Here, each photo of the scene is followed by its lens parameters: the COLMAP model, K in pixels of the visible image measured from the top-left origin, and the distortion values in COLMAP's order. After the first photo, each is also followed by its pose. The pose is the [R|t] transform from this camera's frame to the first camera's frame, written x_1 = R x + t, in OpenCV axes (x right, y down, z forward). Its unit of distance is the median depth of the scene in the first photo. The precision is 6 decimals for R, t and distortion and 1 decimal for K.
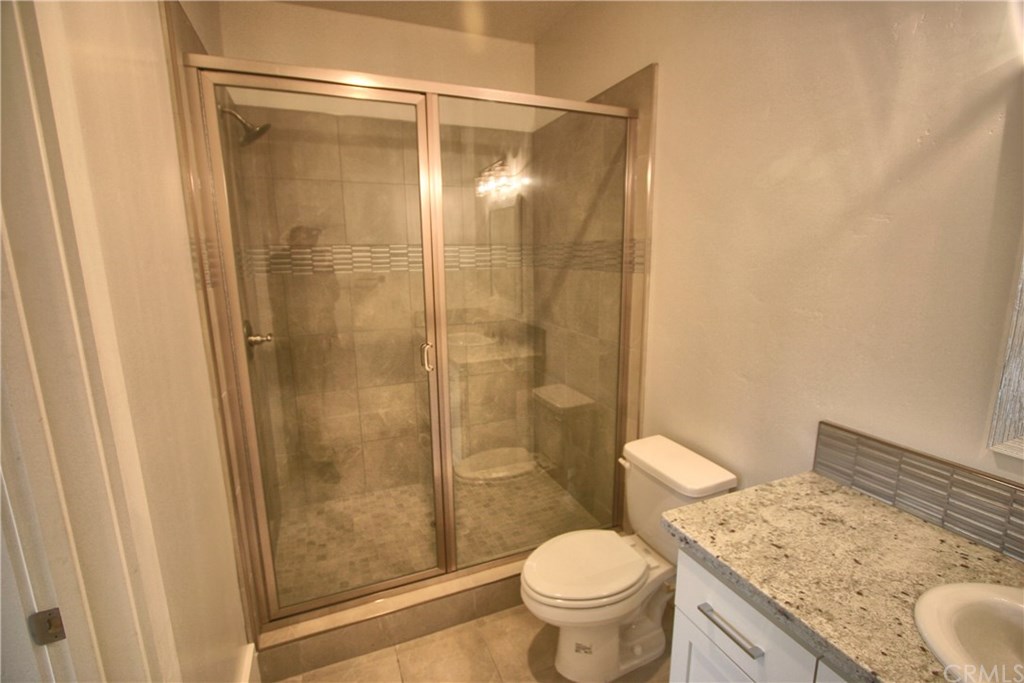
lens RADIAL K [[460.5, 0, 512.6], [0, 460.5, 344.6], [0, 0, 1]] dist [-0.013348, 0.001825]
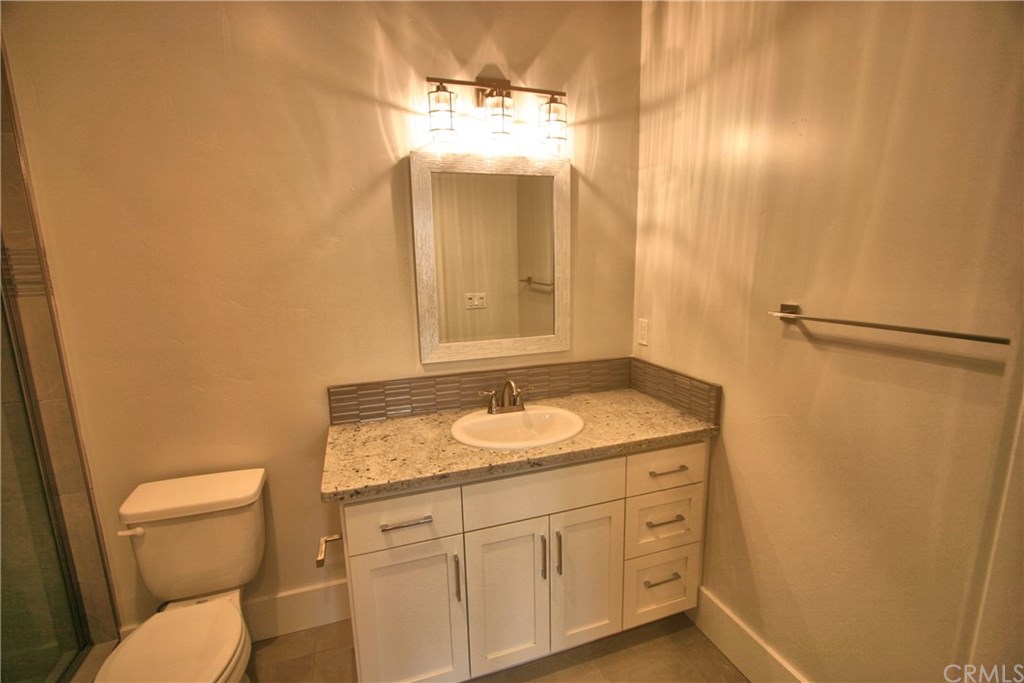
lens RADIAL K [[460.5, 0, 513.3], [0, 460.5, 342.9], [0, 0, 1]] dist [-0.013348, 0.001825]
pose [[0.058180, -0.164096, 0.984727, -0.723038], [0.214239, 0.965469, 0.148229, -0.049938], [-0.975047, 0.202343, 0.091326, 0.390064]]
